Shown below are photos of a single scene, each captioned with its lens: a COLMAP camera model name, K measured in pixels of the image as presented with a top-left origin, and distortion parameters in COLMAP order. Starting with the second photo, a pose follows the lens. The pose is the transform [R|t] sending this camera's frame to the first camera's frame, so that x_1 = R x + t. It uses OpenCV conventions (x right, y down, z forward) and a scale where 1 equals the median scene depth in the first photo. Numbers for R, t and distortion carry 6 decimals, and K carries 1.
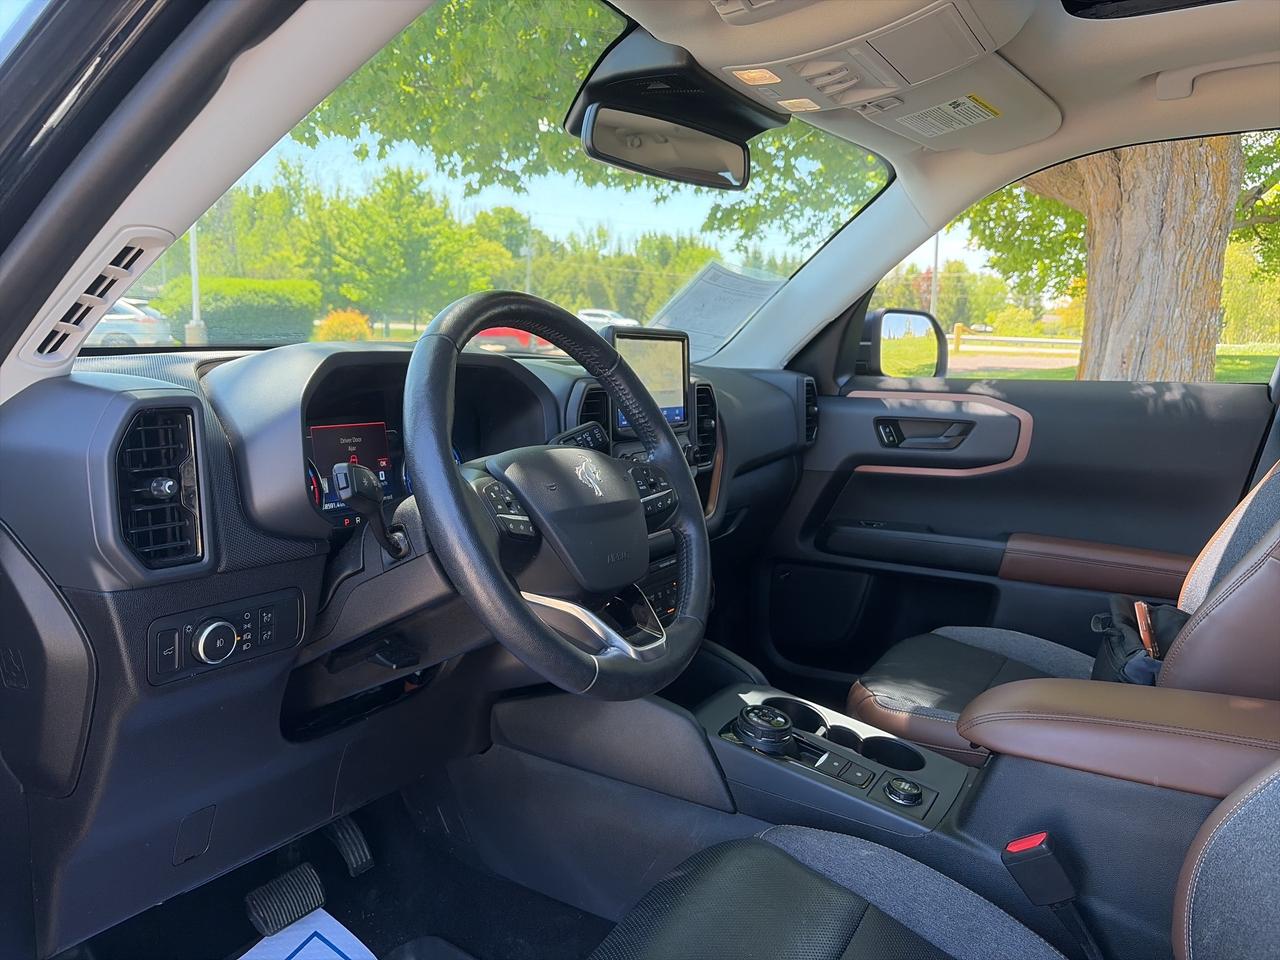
lens RADIAL K [[970.9, 0, 640.5], [0, 970.9, 483.0], [0, 0, 1]] dist [0.008190, 0.002516]
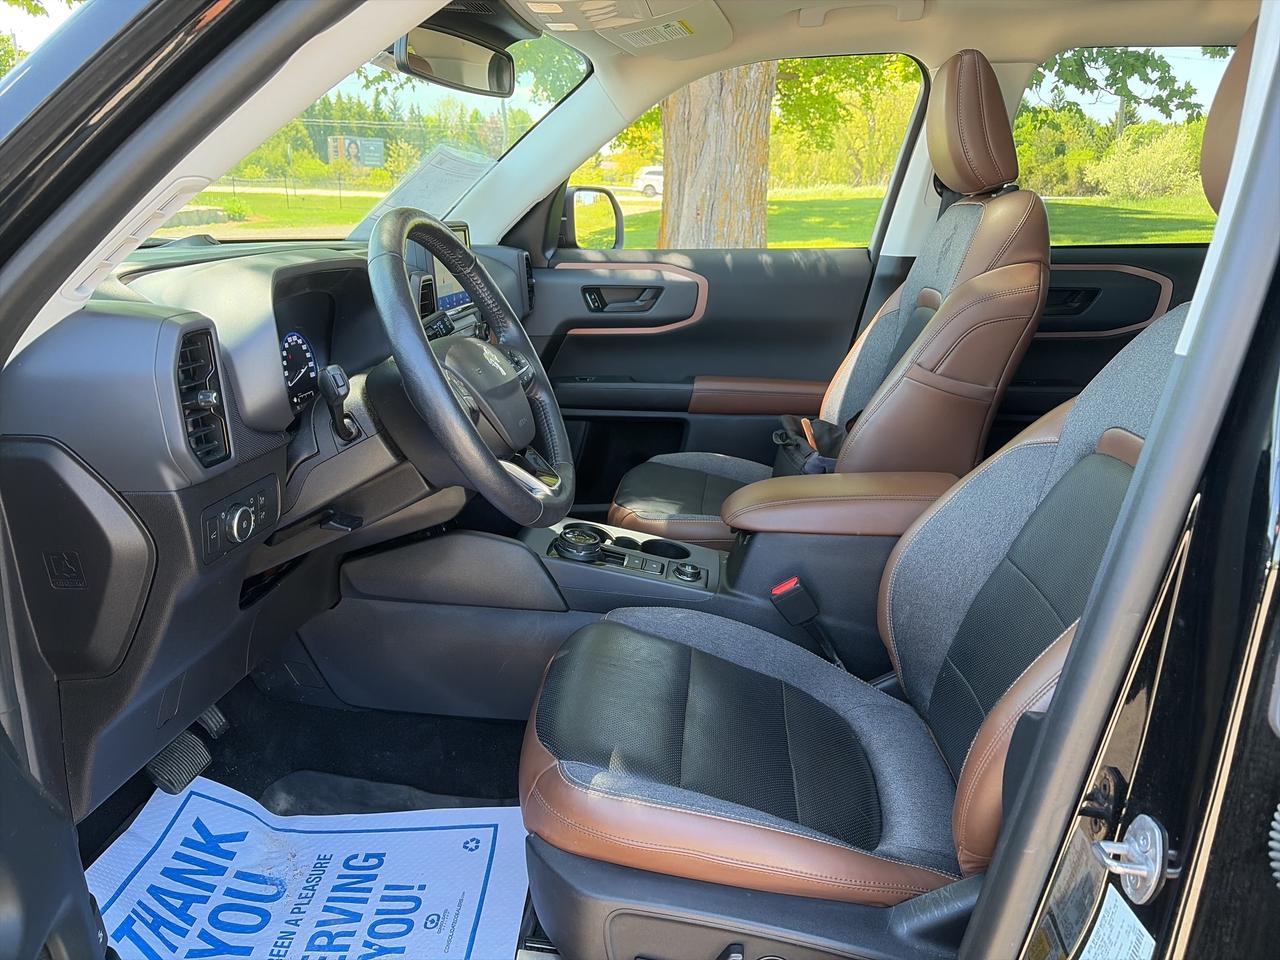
lens RADIAL K [[970.9, 0, 631.4], [0, 970.9, 493.1], [0, 0, 1]] dist [0.008190, 0.002516]
pose [[0.912891, -0.131604, 0.386407, -0.198511], [0.068960, 0.982719, 0.171779, -0.020428], [-0.402337, -0.130169, 0.906191, -0.120753]]
